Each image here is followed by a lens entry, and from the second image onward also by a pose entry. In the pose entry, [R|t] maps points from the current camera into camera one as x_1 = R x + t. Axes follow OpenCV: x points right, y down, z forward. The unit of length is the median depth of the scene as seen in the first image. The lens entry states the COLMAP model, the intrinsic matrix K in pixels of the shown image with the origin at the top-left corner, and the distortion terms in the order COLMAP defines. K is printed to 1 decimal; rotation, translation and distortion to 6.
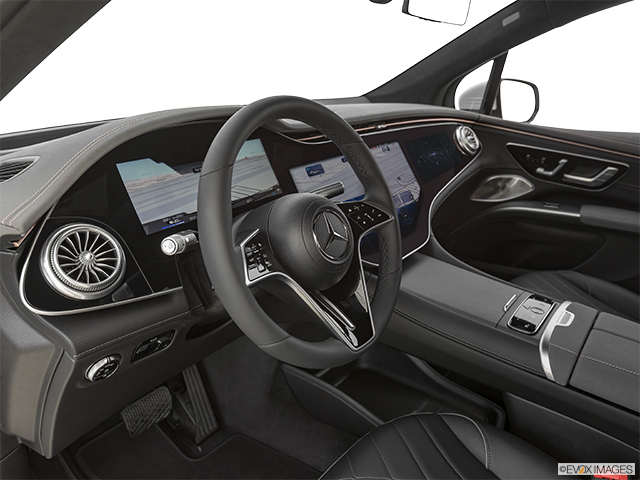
lens RADIAL K [[511.5, 0, 320.0], [0, 511.5, 240.0], [0, 0, 1]] dist [0.002251, 0.001799]
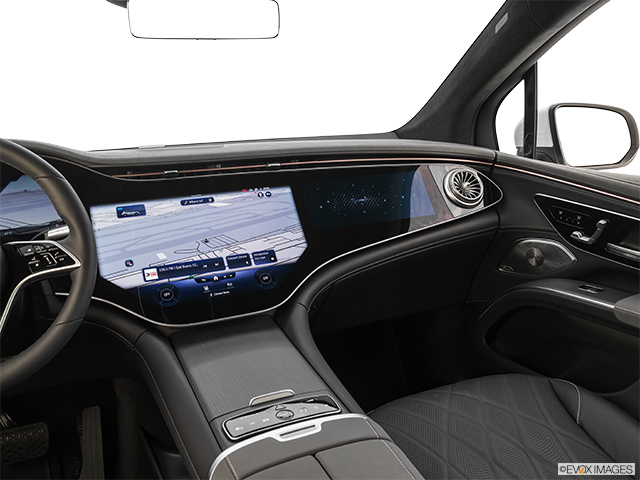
lens RADIAL K [[603.0, 0, 320.0], [0, 603.0, 240.0], [0, 0, 1]] dist [-0.003499, 0.013097]
pose [[0.871315, 0.071477, -0.485490, 0.566228], [-0.123617, 0.989401, -0.076192, -0.029912], [0.474898, 0.126402, 0.870916, 0.167272]]
